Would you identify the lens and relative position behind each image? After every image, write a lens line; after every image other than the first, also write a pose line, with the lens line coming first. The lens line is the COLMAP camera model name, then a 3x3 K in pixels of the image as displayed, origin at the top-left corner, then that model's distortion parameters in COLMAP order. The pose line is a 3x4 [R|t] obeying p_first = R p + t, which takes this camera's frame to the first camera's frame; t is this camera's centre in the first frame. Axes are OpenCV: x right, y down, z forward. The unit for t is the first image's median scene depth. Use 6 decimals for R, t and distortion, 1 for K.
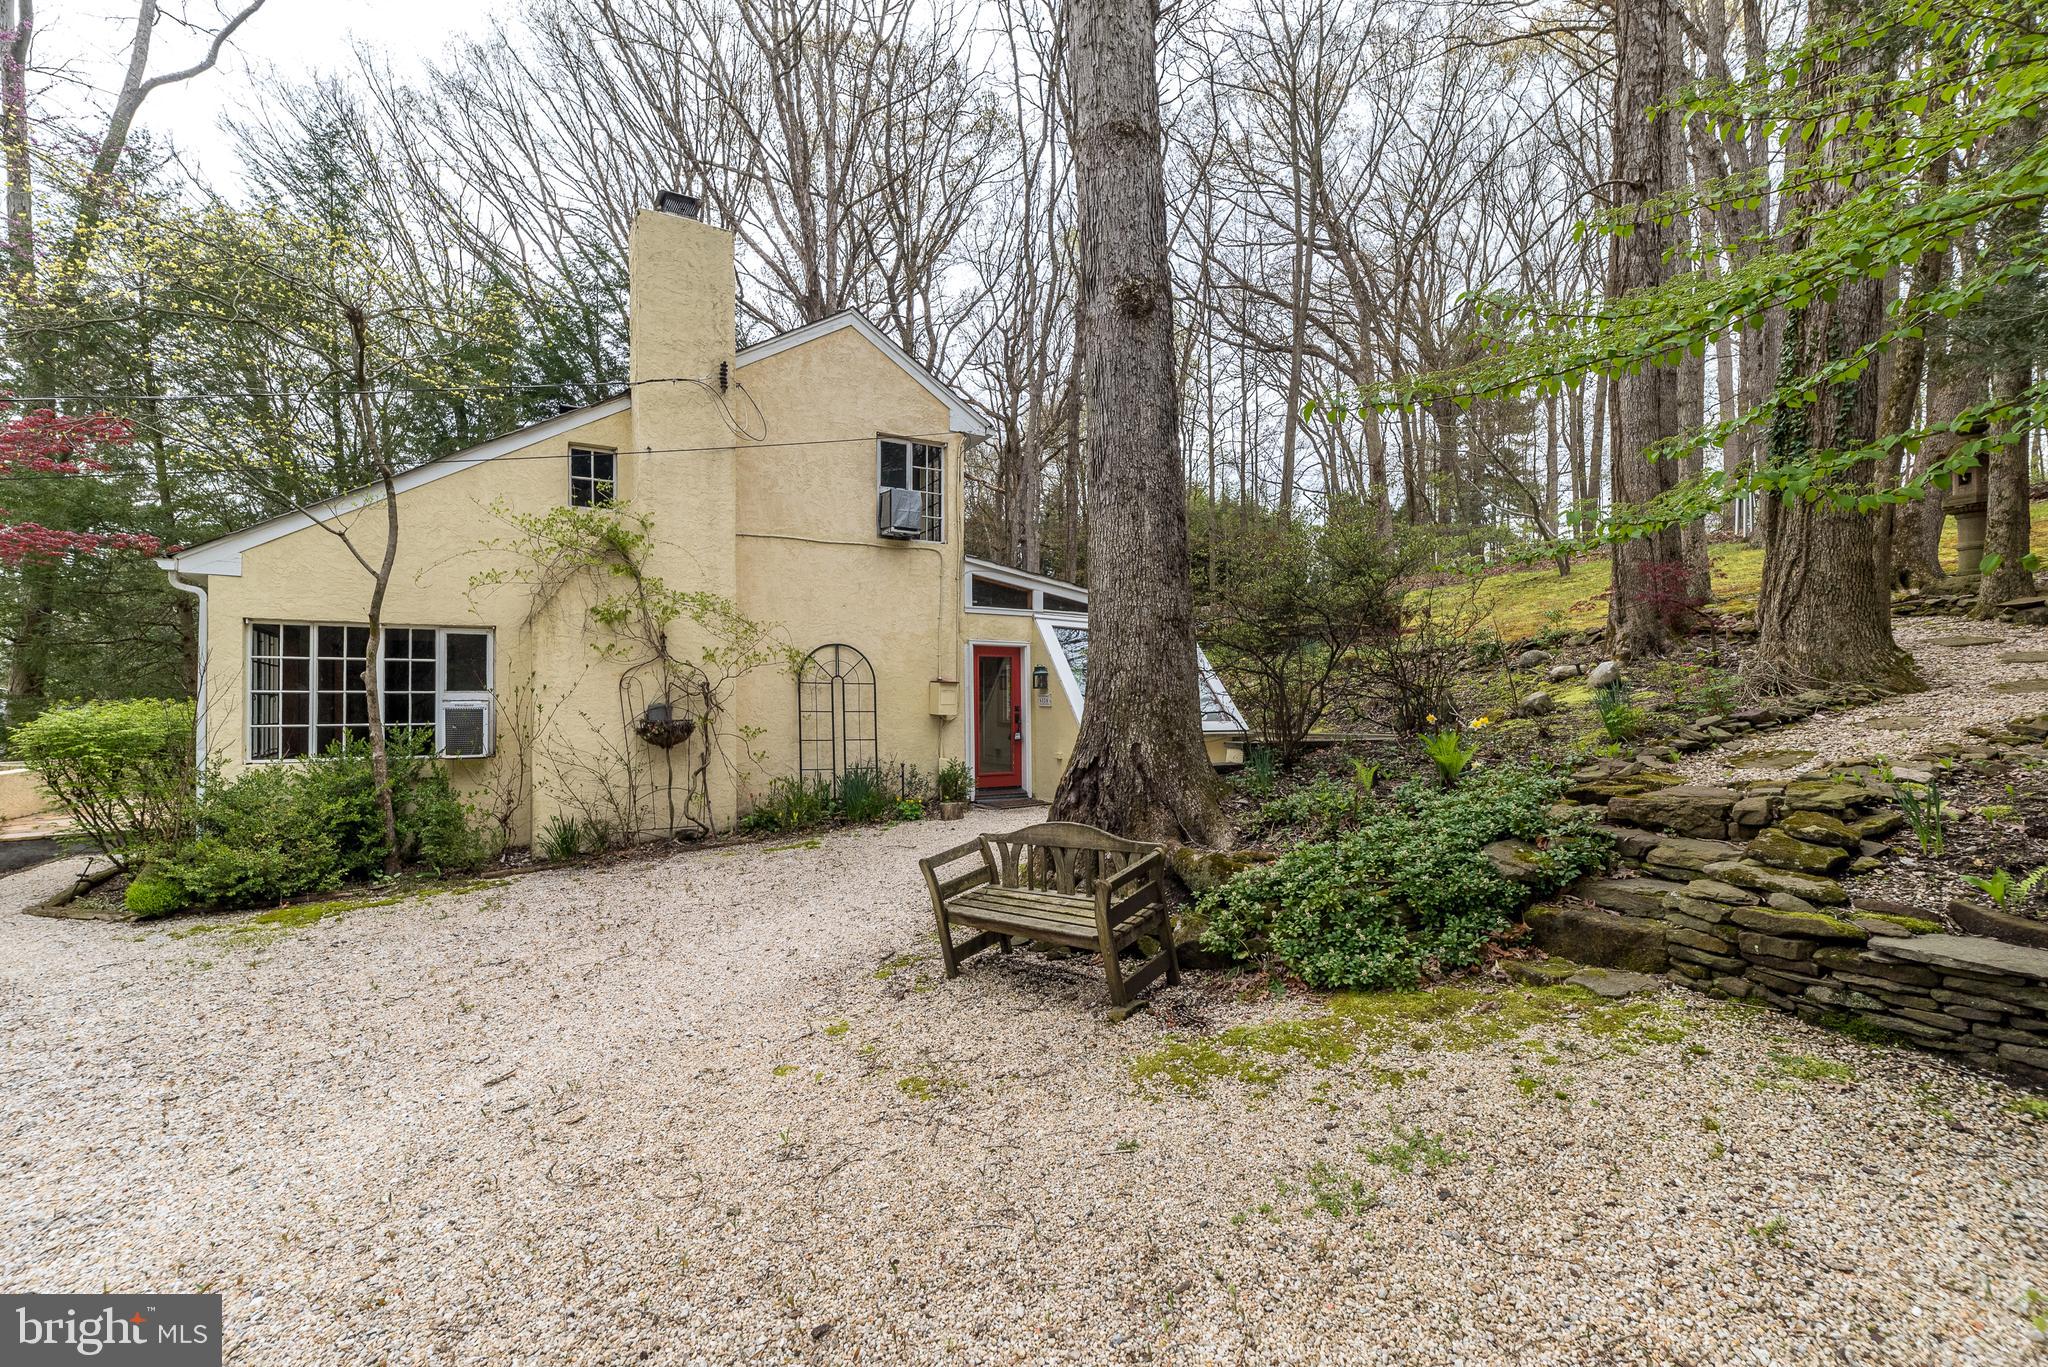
lens RADIAL K [[894.2, 0, 1025.8], [0, 894.2, 687.6], [0, 0, 1]] dist [0.008450, -0.000036]
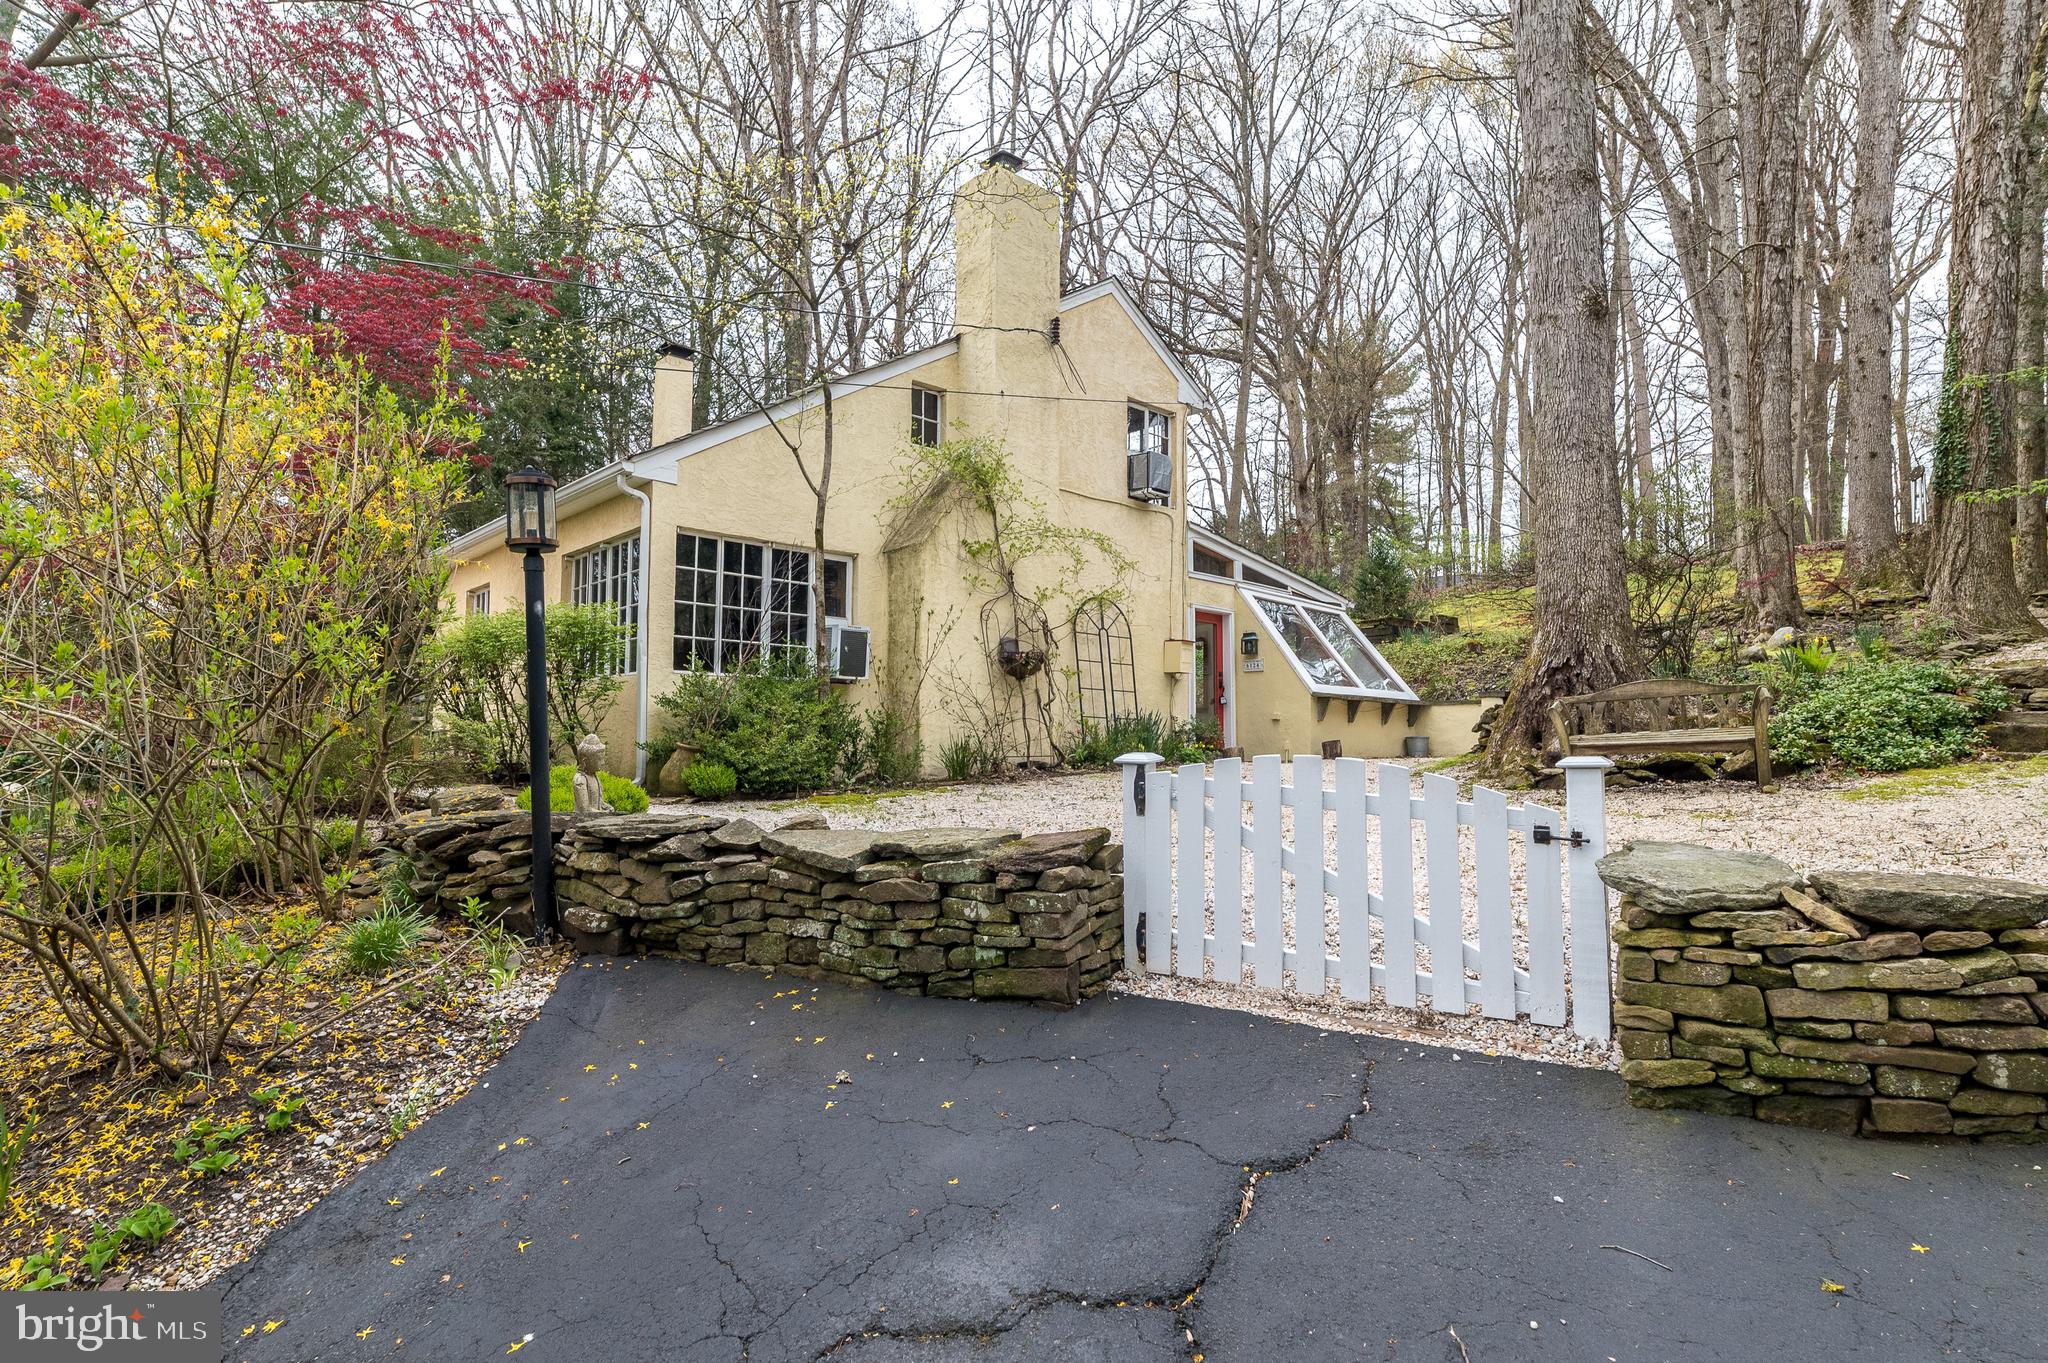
lens RADIAL K [[1078.2, 0, 1024.0], [0, 1078.2, 681.5], [0, 0, 1]] dist [0.004740, 0.001257]
pose [[0.977649, 0.026242, 0.208598, -0.646310], [-0.015604, 0.998500, -0.052484, 0.132756], [-0.209662, 0.048056, 0.976592, -0.211351]]
